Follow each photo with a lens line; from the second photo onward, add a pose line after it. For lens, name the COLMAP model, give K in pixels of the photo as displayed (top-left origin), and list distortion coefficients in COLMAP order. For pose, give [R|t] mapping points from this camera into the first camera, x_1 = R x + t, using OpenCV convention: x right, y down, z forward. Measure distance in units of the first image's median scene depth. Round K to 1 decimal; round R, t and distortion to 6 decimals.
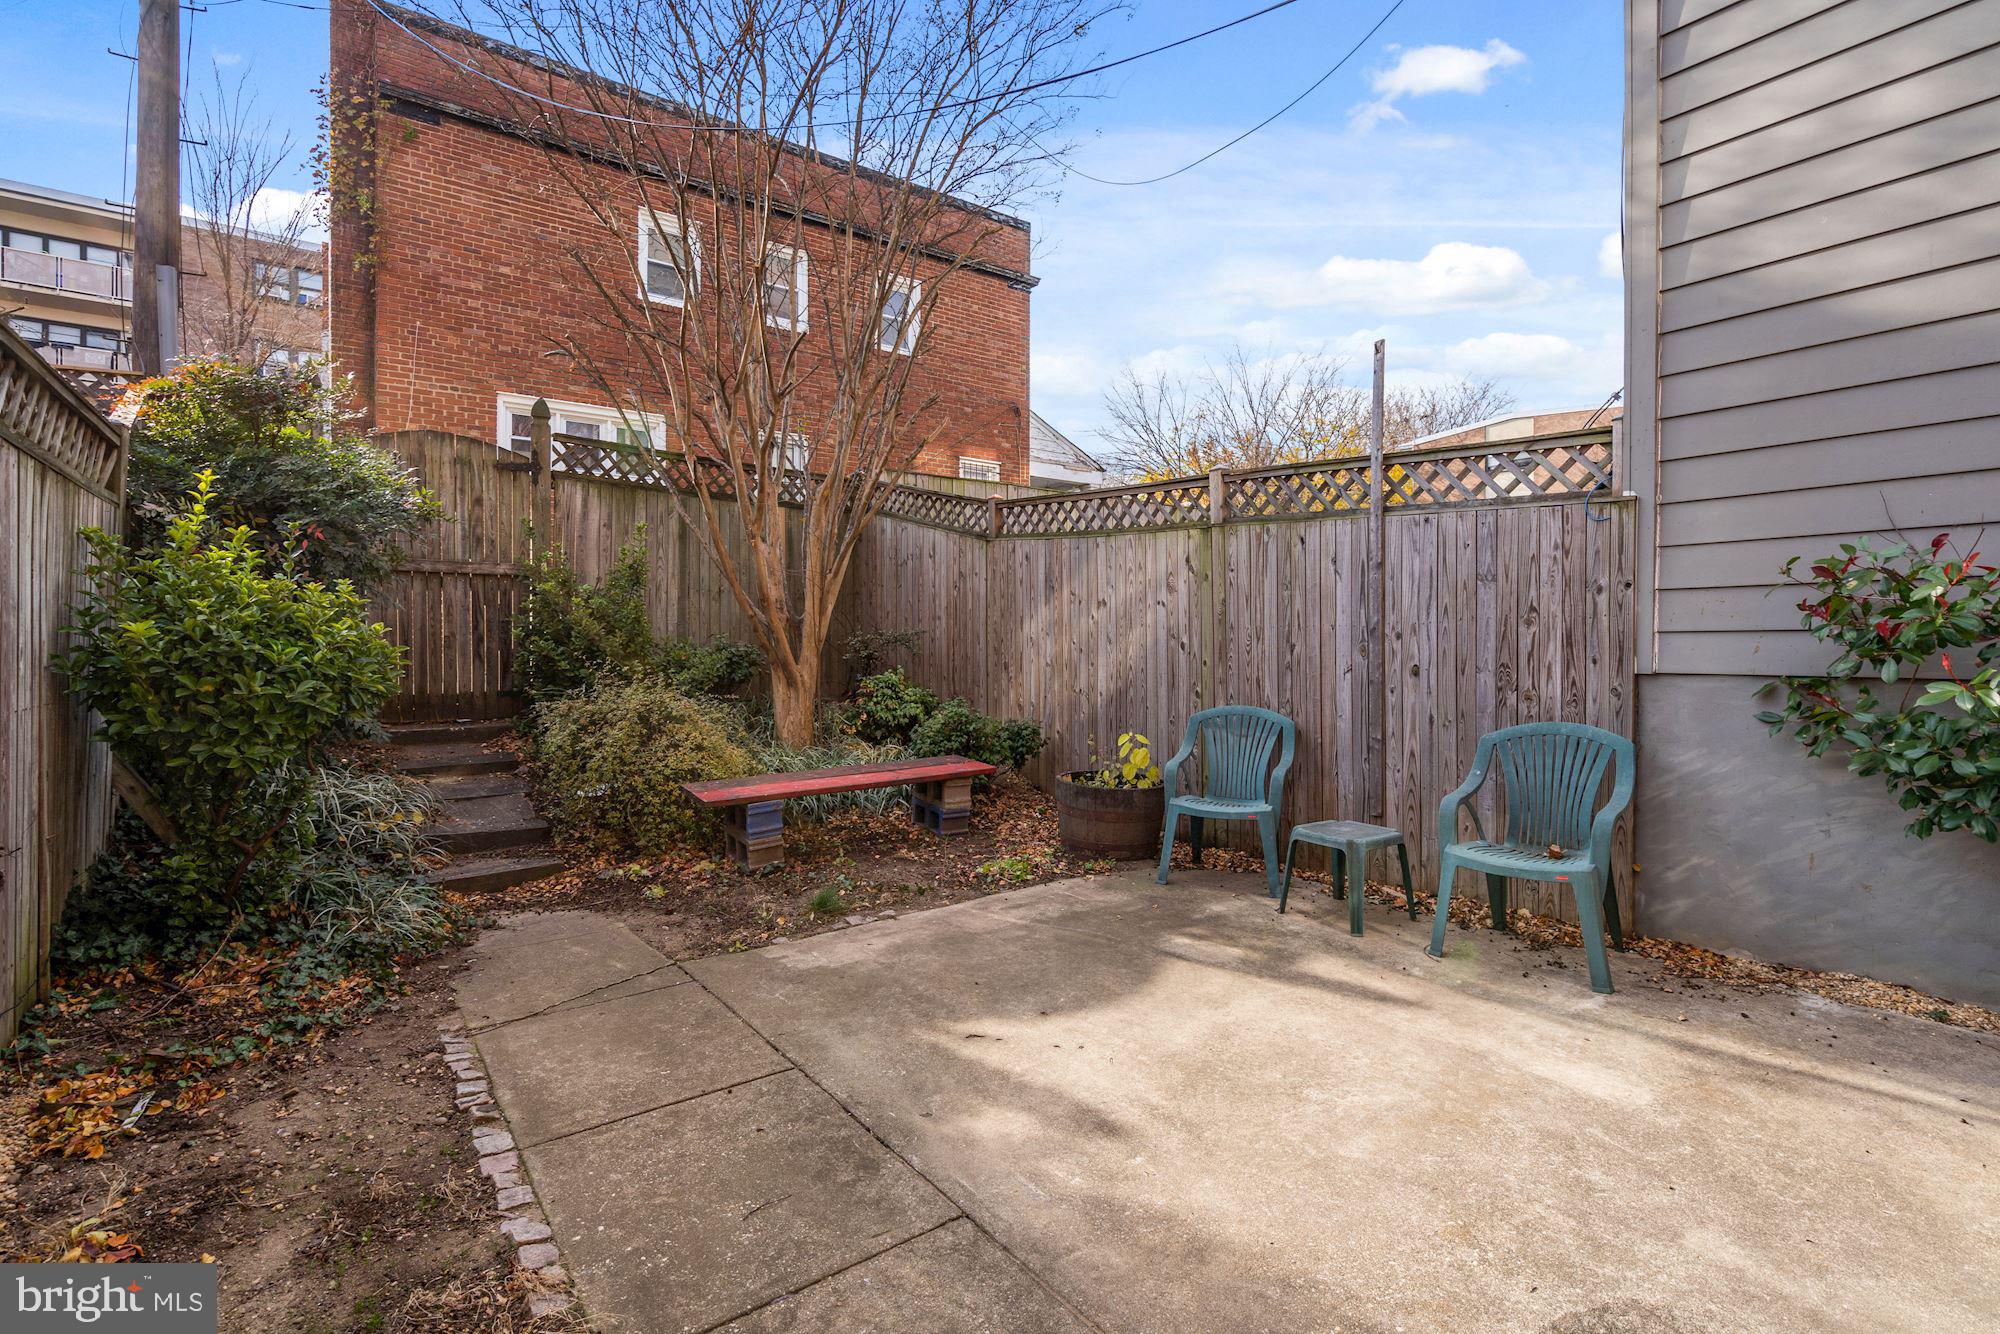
lens RADIAL K [[934.5, 0, 992.9], [0, 934.5, 642.5], [0, 0, 1]] dist [0.000302, 0.000216]
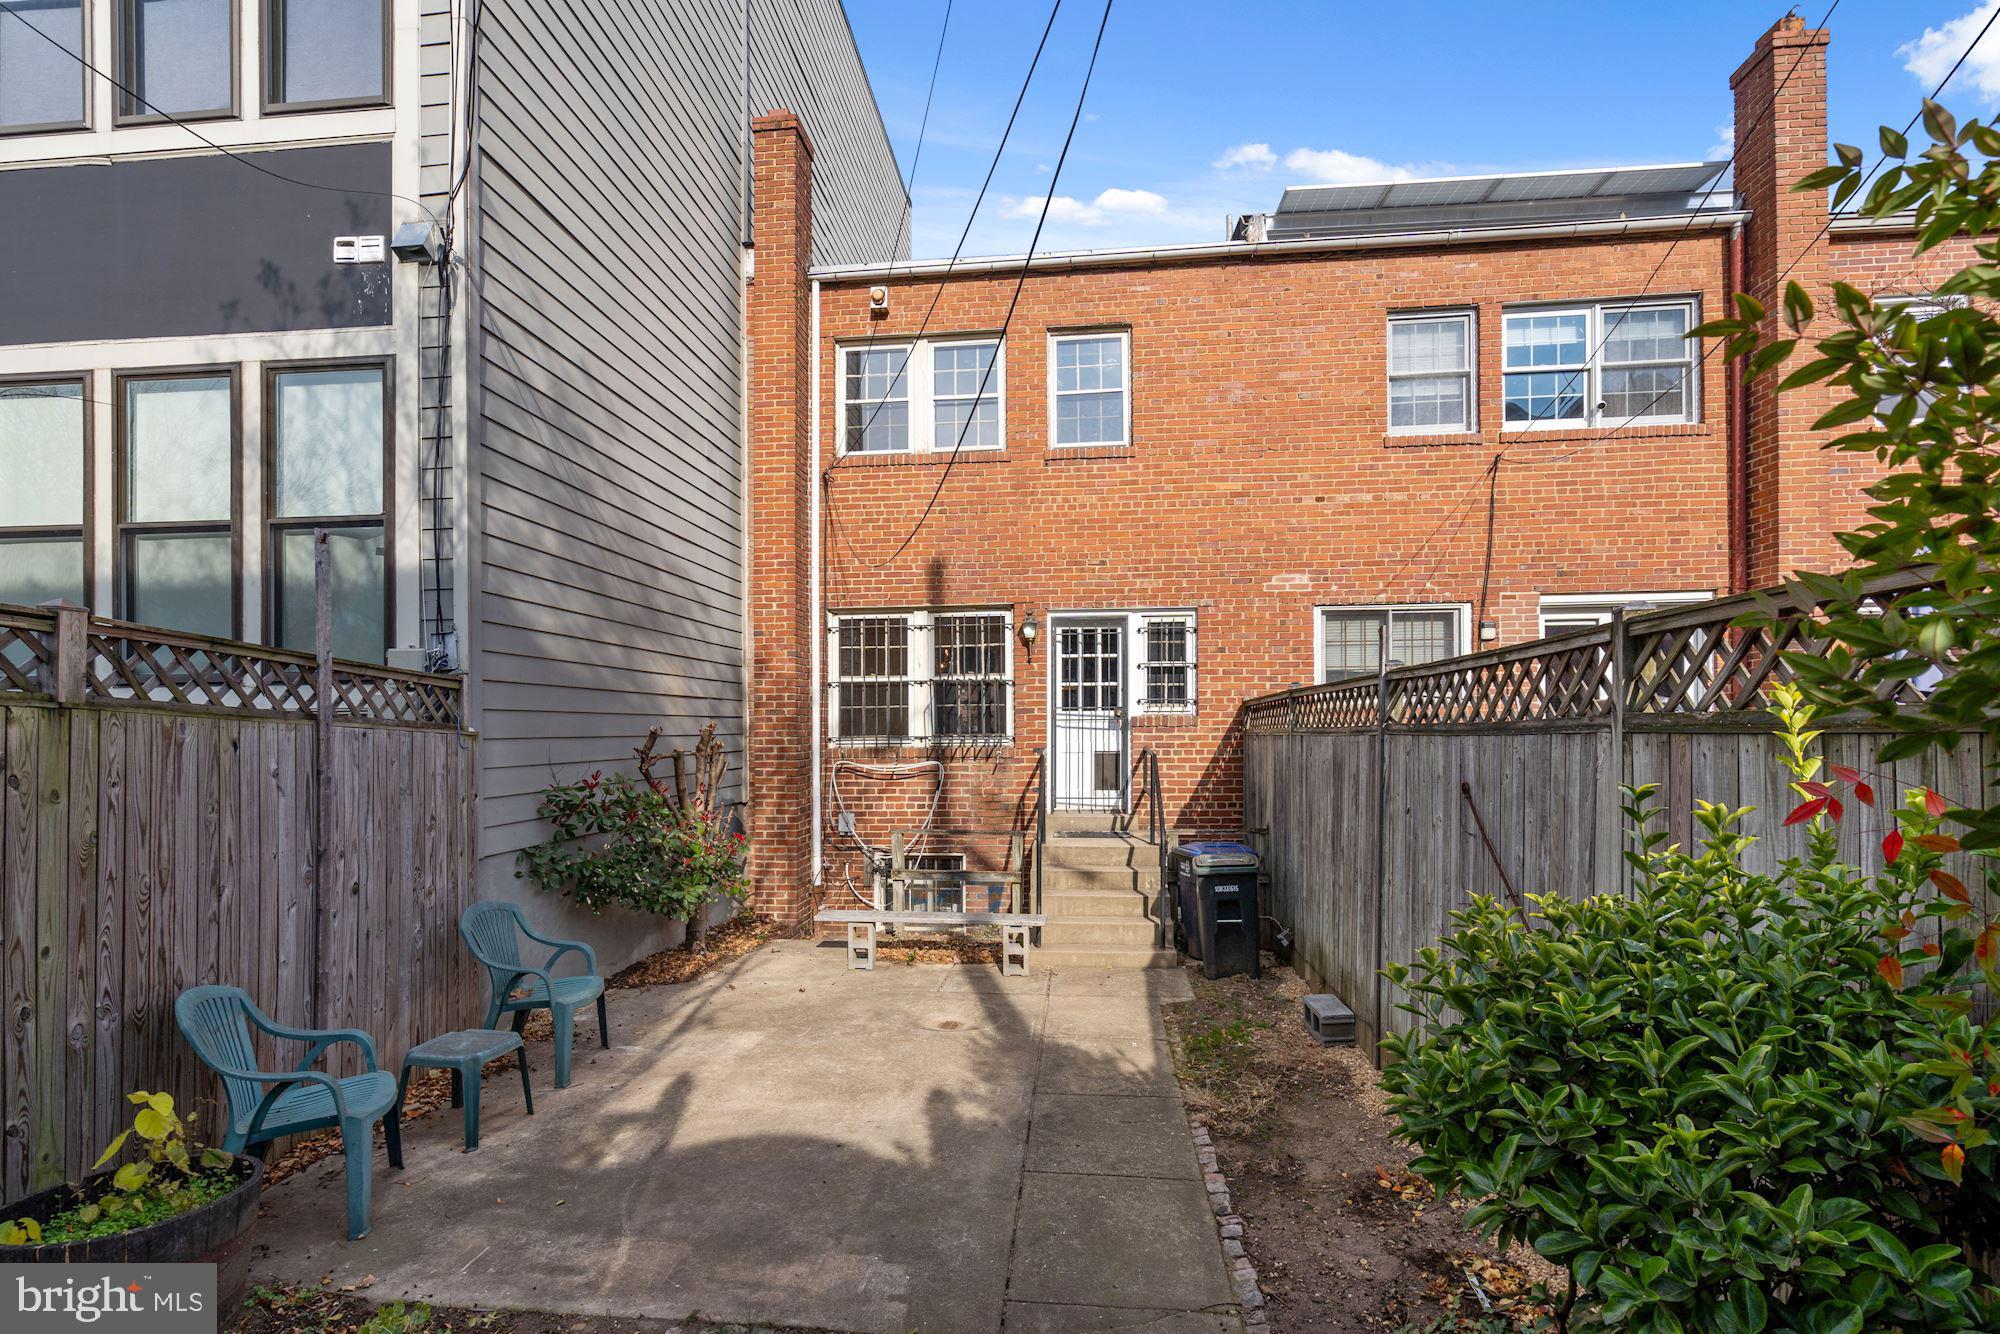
lens RADIAL K [[931.3, 0, 999.3], [0, 931.3, 728.7], [0, 0, 1]] dist [0.000314, 0.000058]
pose [[-0.743743, 0.005328, 0.668445, -0.824390], [0.004540, 0.999985, -0.002918, -0.154887], [-0.668451, 0.000865, -0.743756, 1.514423]]
